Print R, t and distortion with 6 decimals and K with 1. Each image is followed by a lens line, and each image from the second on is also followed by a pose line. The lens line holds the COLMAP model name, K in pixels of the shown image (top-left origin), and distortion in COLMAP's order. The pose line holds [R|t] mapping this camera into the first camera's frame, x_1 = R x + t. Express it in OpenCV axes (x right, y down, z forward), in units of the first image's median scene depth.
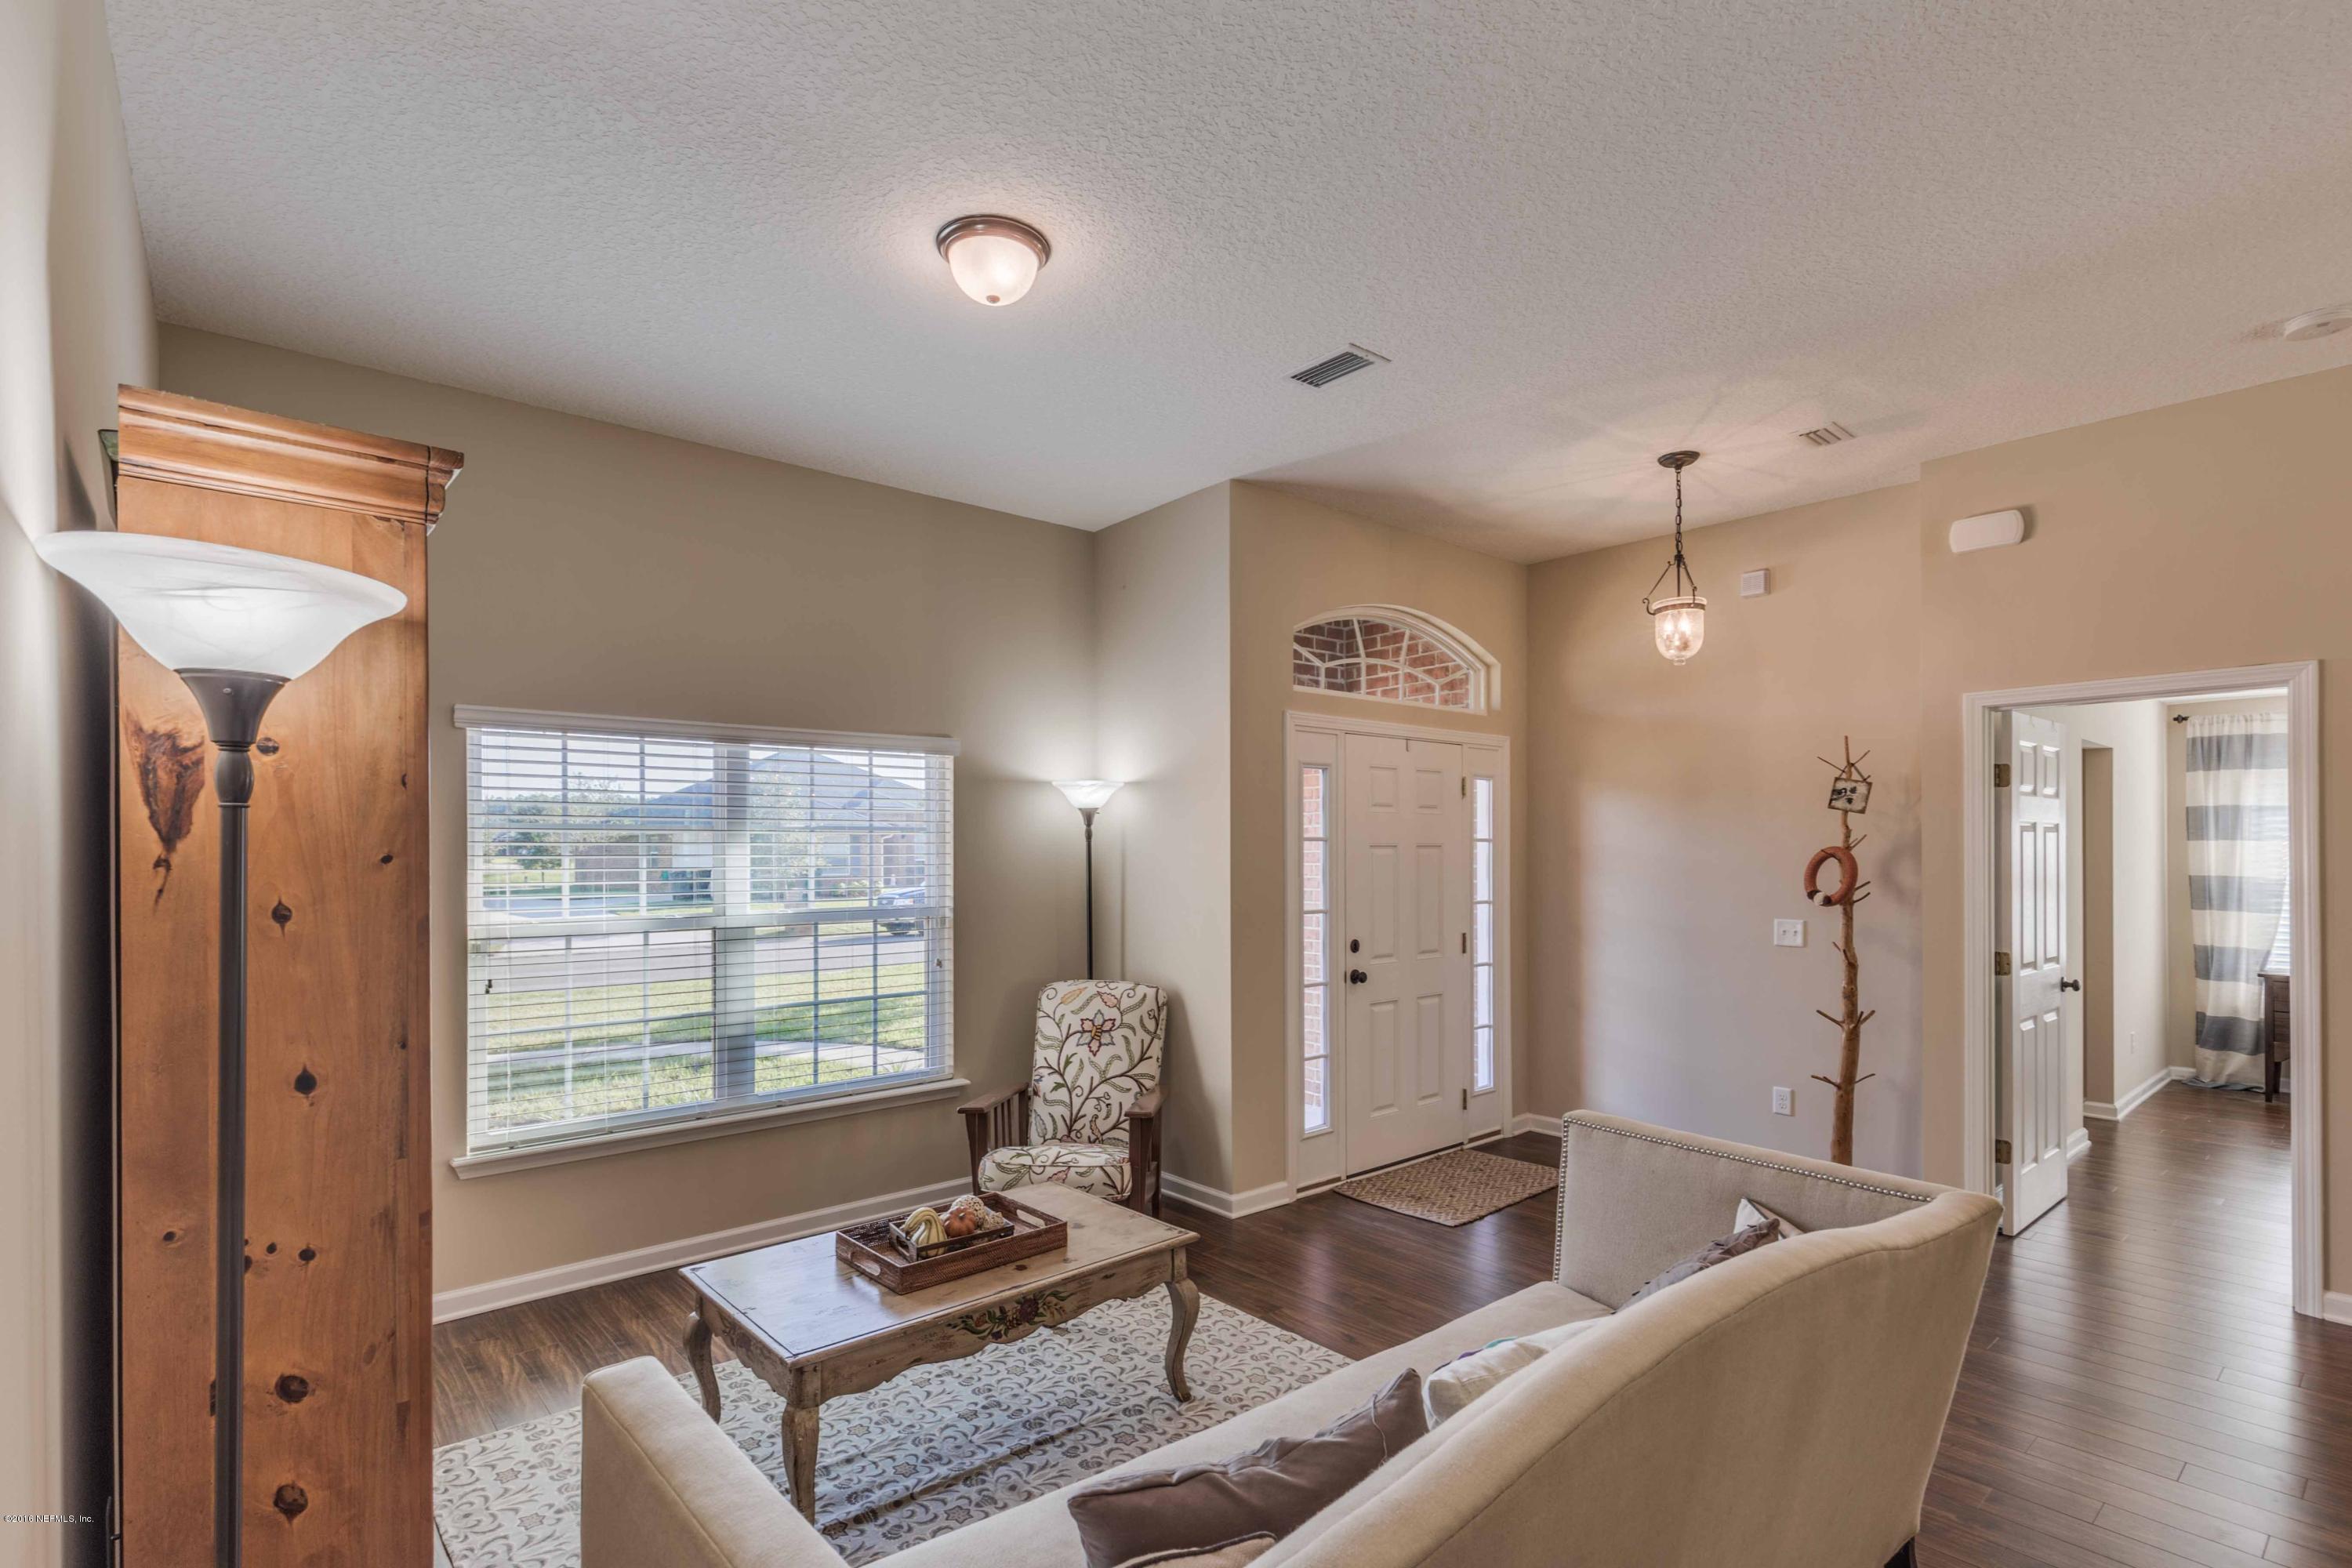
lens RADIAL K [[1118.4, 0, 1175.9], [0, 1118.4, 855.8], [0, 0, 1]] dist [0.023341, -0.000037]
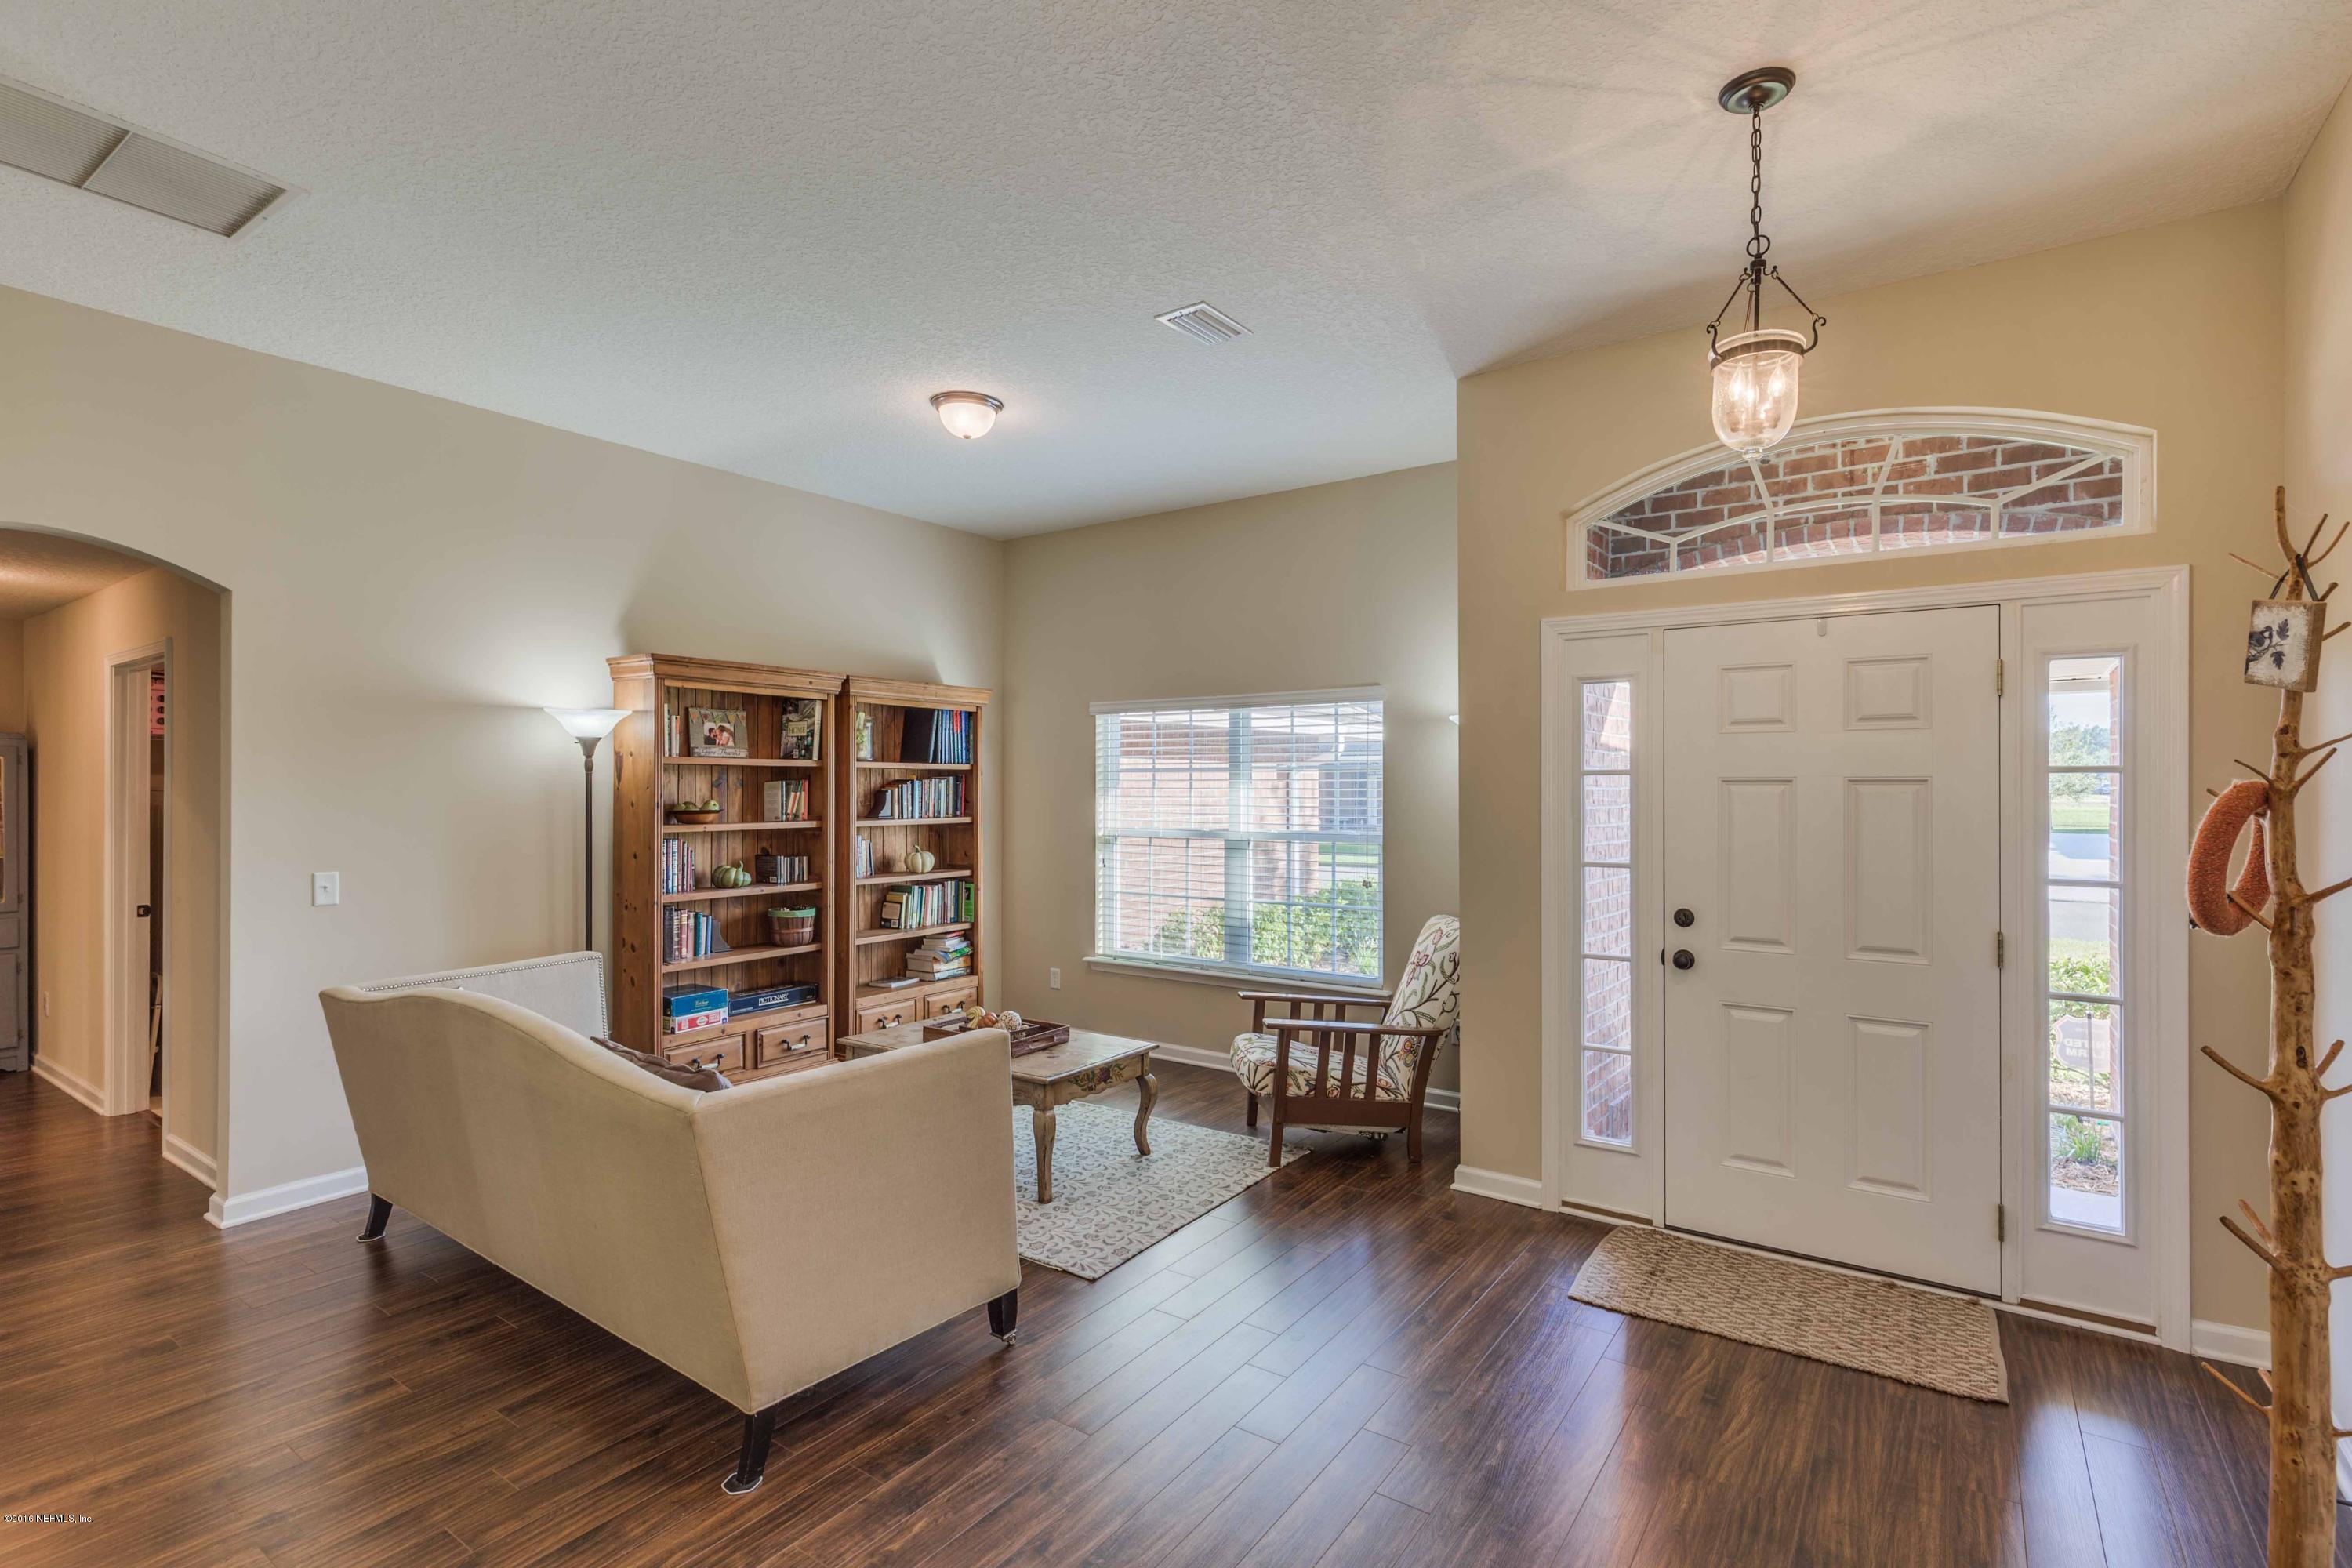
lens RADIAL K [[1109.6, 0, 1176.0], [0, 1109.6, 784.0], [0, 0, 1]] dist [-0.000783, -0.000231]
pose [[0.232987, 0.002166, -0.972478, 0.844794], [-0.003951, 0.999991, 0.001281, -0.006810], [0.972472, 0.003544, 0.232993, 0.545736]]
